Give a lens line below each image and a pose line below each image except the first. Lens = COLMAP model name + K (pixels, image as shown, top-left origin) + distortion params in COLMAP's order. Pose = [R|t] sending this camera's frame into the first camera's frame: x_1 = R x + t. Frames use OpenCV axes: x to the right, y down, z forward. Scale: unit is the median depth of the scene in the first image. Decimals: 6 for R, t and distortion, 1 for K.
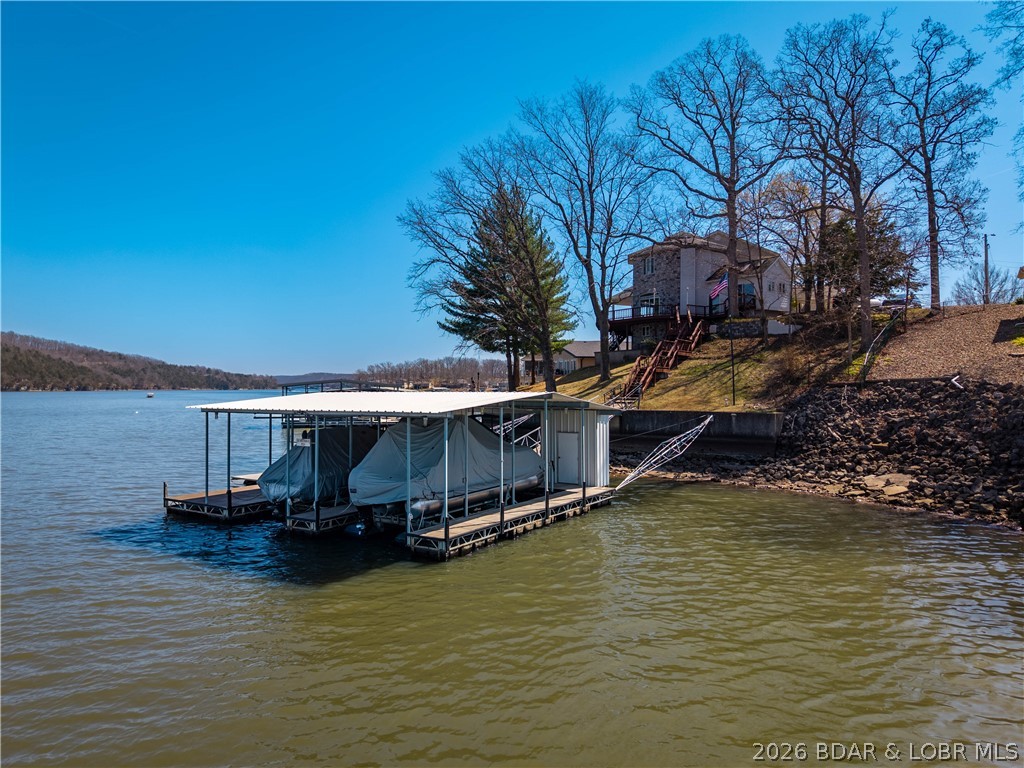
lens RADIAL K [[694.7, 0, 507.9], [0, 694.7, 385.3], [0, 0, 1]] dist [0.028586, -0.004592]
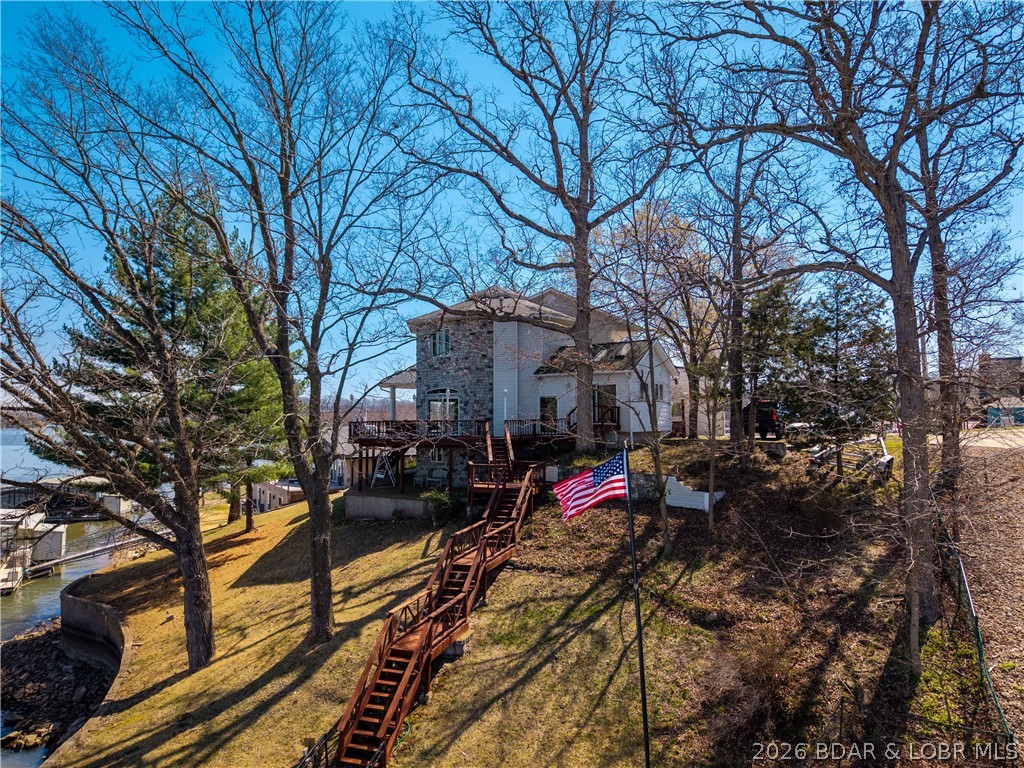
lens RADIAL K [[694.7, 0, 507.9], [0, 694.7, 385.3], [0, 0, 1]] dist [0.028586, -0.004592]
pose [[0.966652, 0.009404, 0.255921, 0.125506], [0.002904, 0.998859, -0.047672, -0.124810], [-0.256077, 0.046825, 0.965522, 0.493403]]
